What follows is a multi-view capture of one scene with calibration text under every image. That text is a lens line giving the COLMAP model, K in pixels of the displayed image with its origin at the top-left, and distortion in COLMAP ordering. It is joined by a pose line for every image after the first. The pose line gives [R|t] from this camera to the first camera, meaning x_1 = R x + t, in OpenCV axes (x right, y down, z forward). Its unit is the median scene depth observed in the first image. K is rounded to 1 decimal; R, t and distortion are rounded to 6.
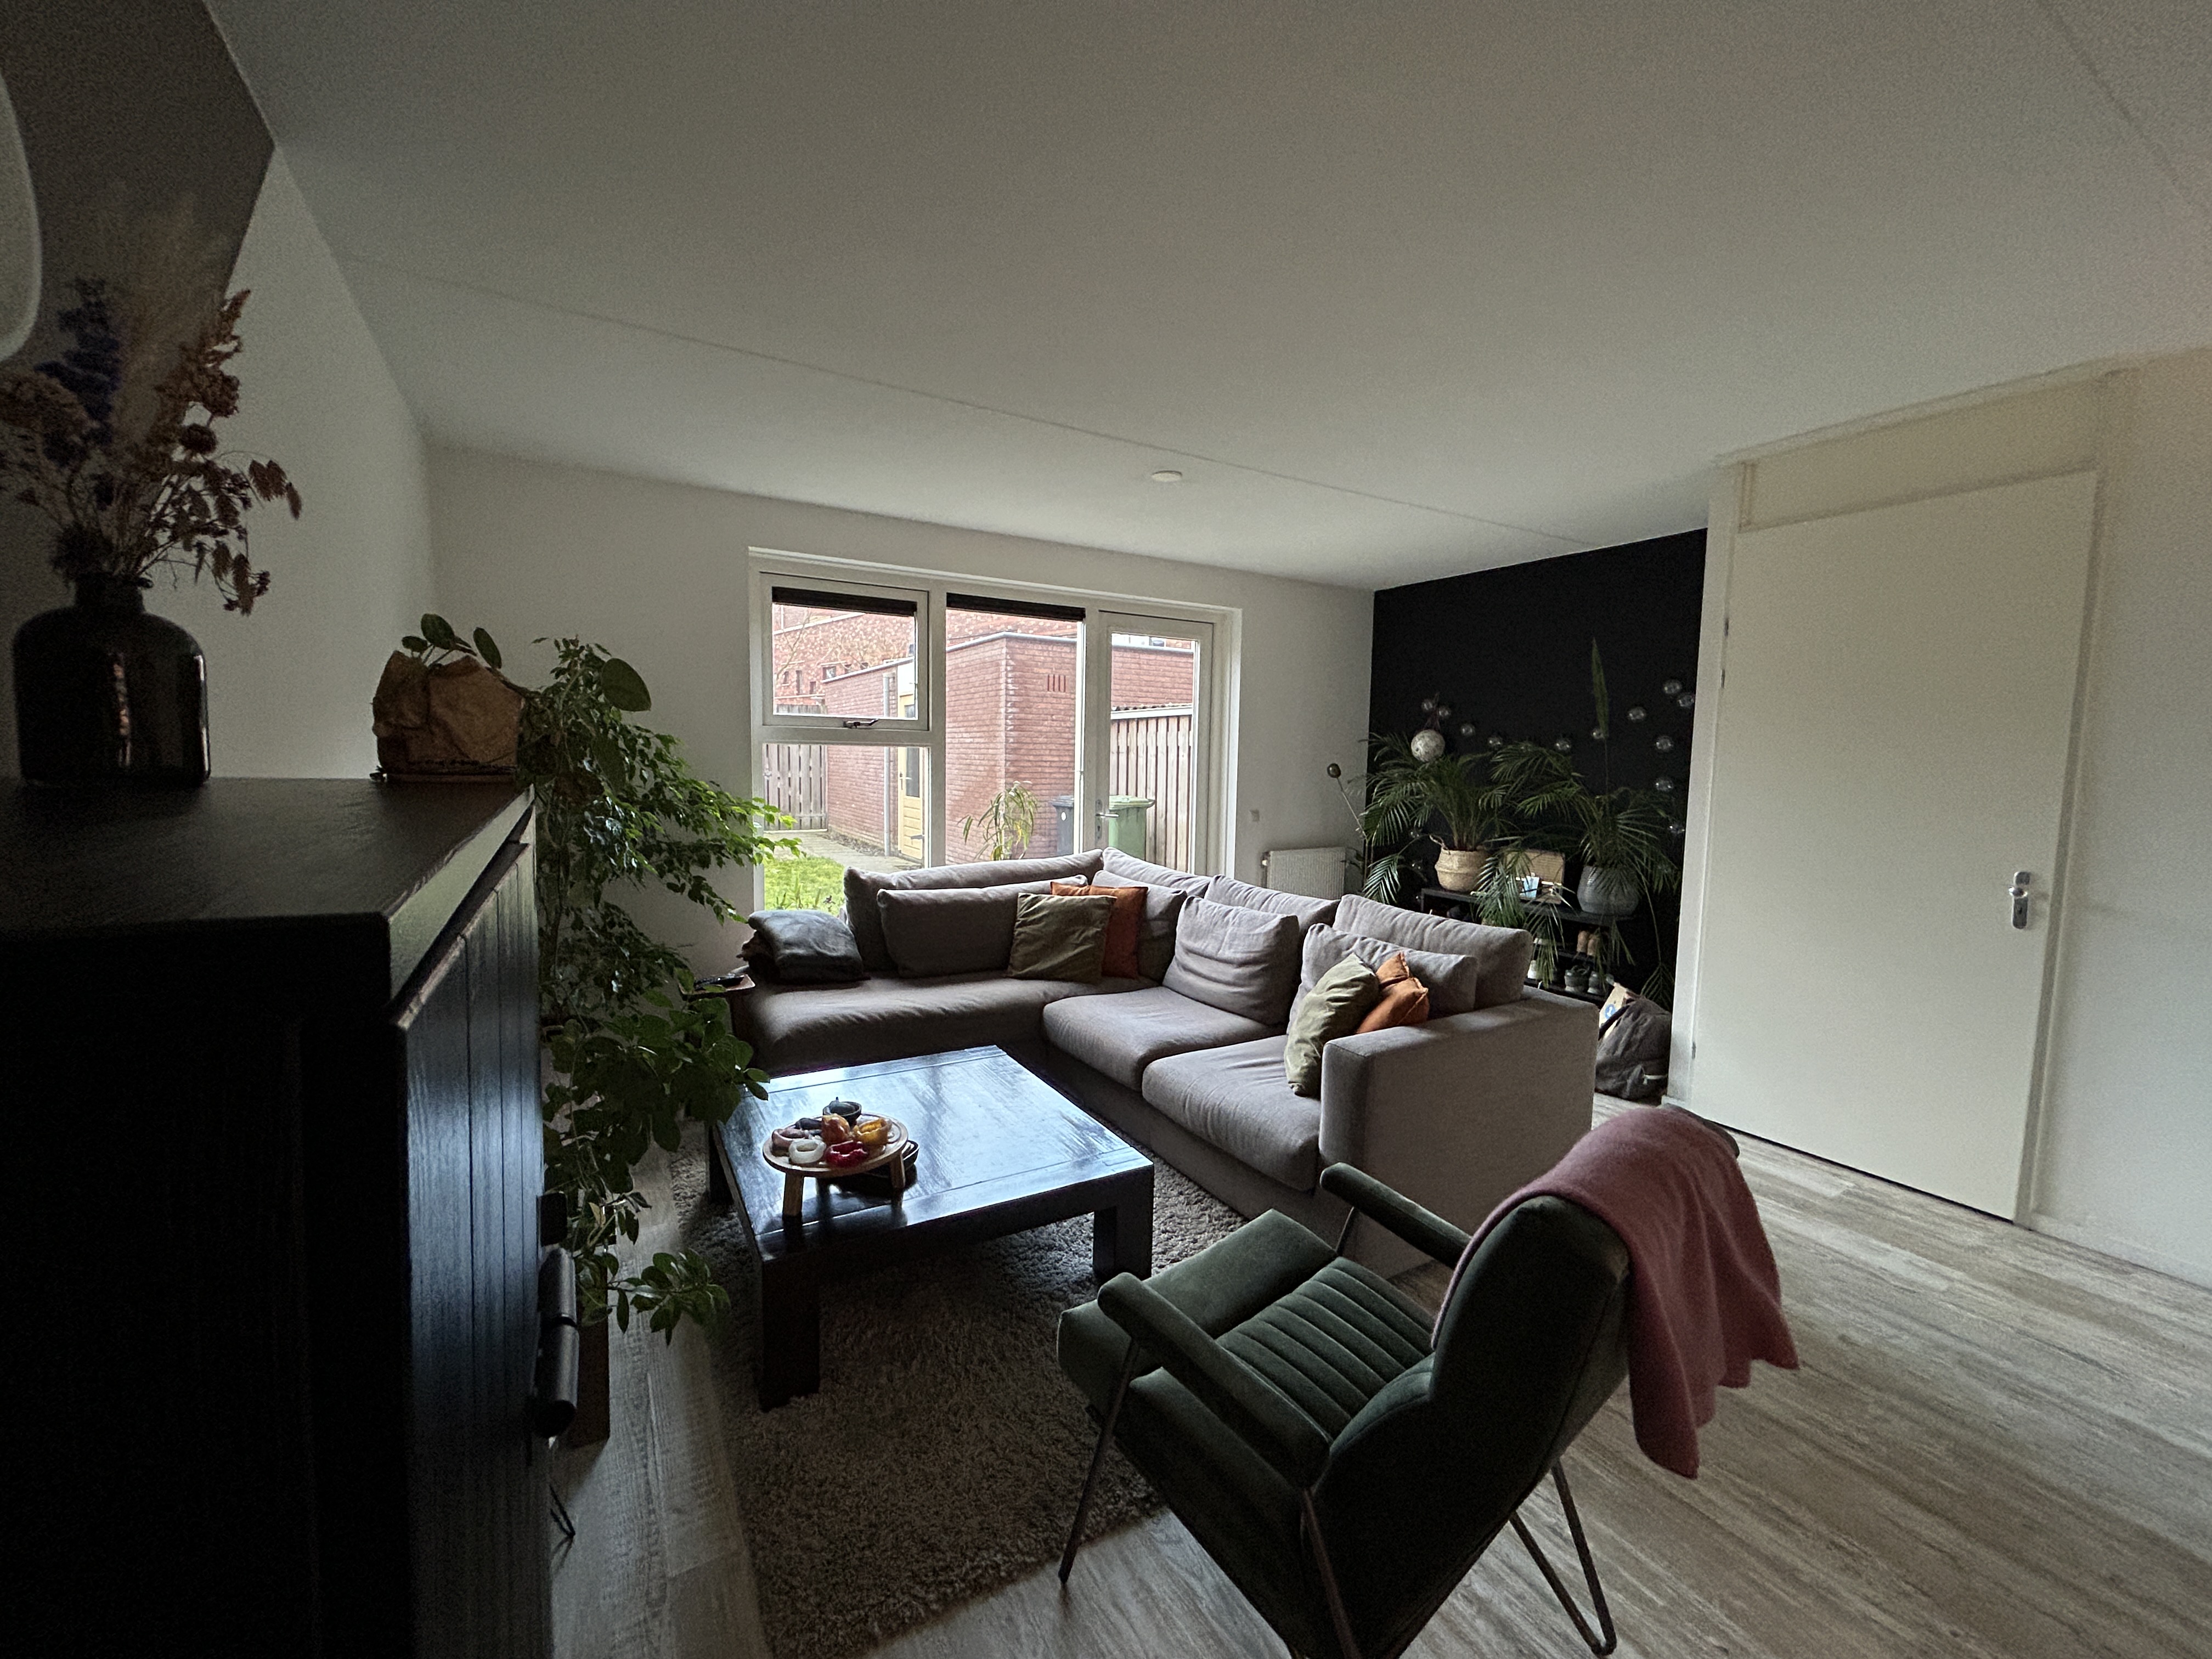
lens RADIAL K [[899.4, 0, 1102.3], [0, 899.4, 820.4], [0, 0, 1]] dist [0.000360, 0.001021]
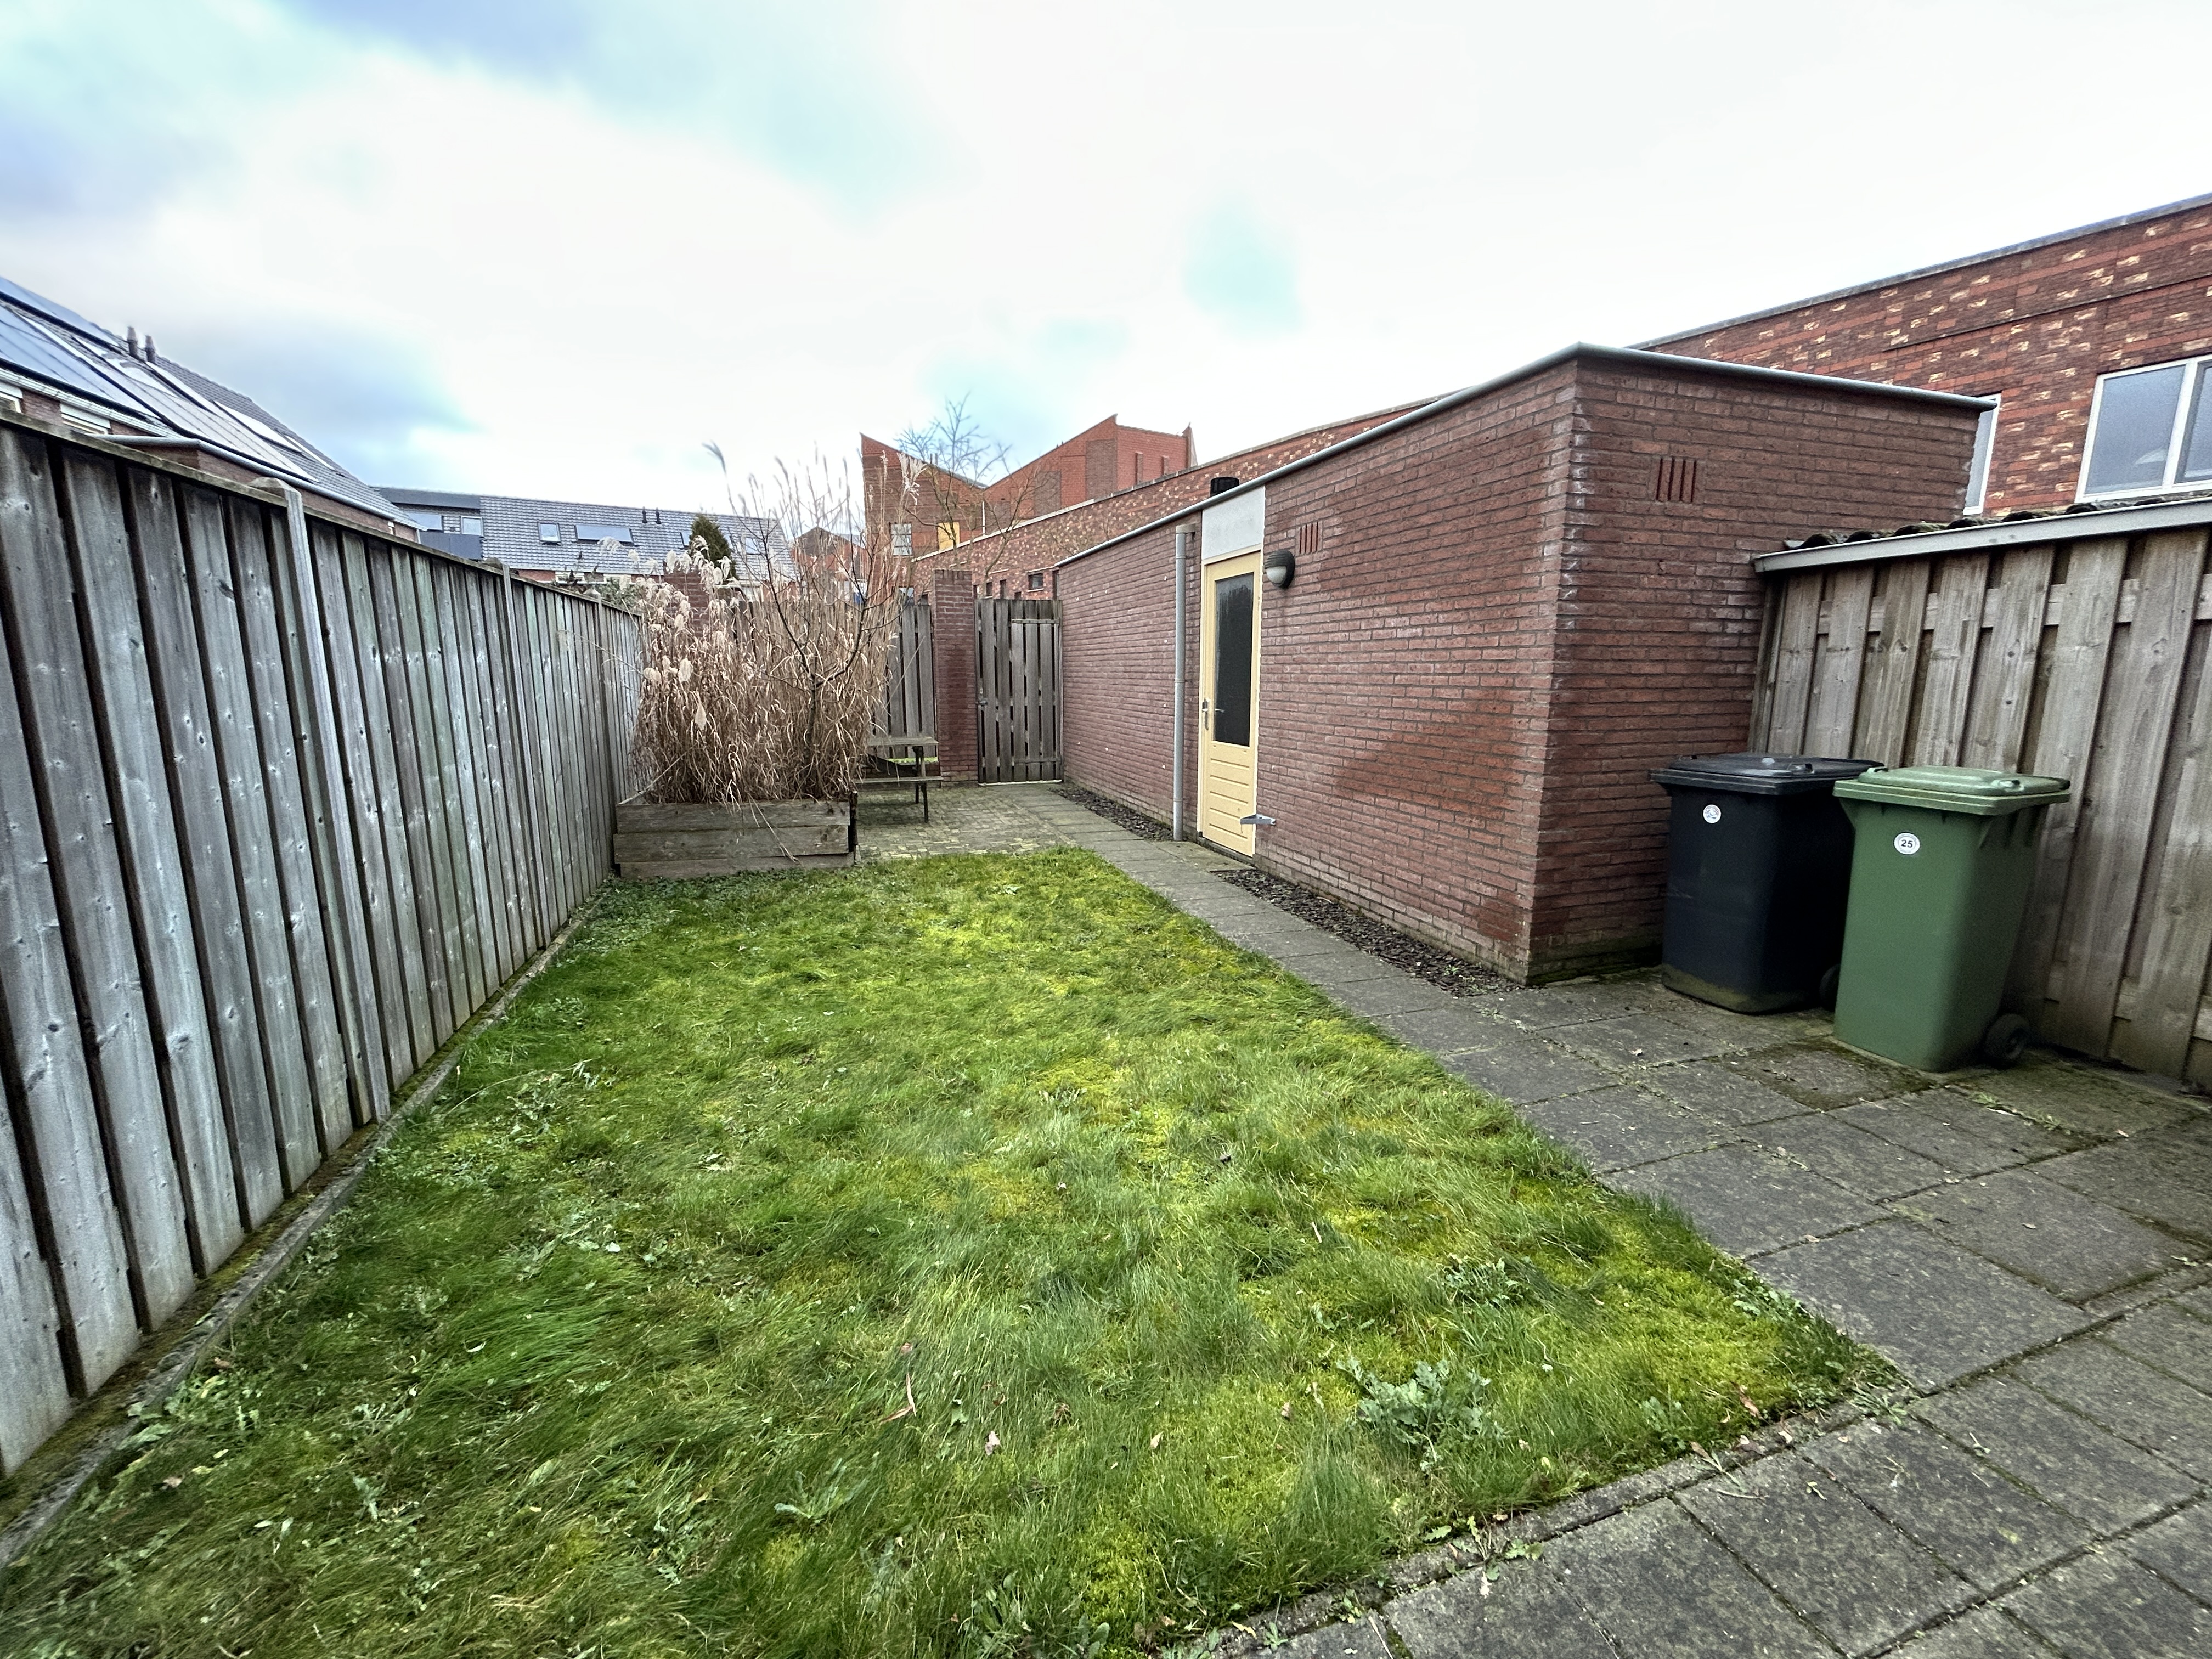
lens RADIAL K [[899.4, 0, 1107.1], [0, 899.4, 822.4], [0, 0, 1]] dist [0.000360, 0.001021]
pose [[0.978841, 0.015206, -0.204055, -0.184341], [0.003714, 0.995750, 0.092018, -0.031303], [0.204587, -0.090829, 0.974625, 0.454417]]
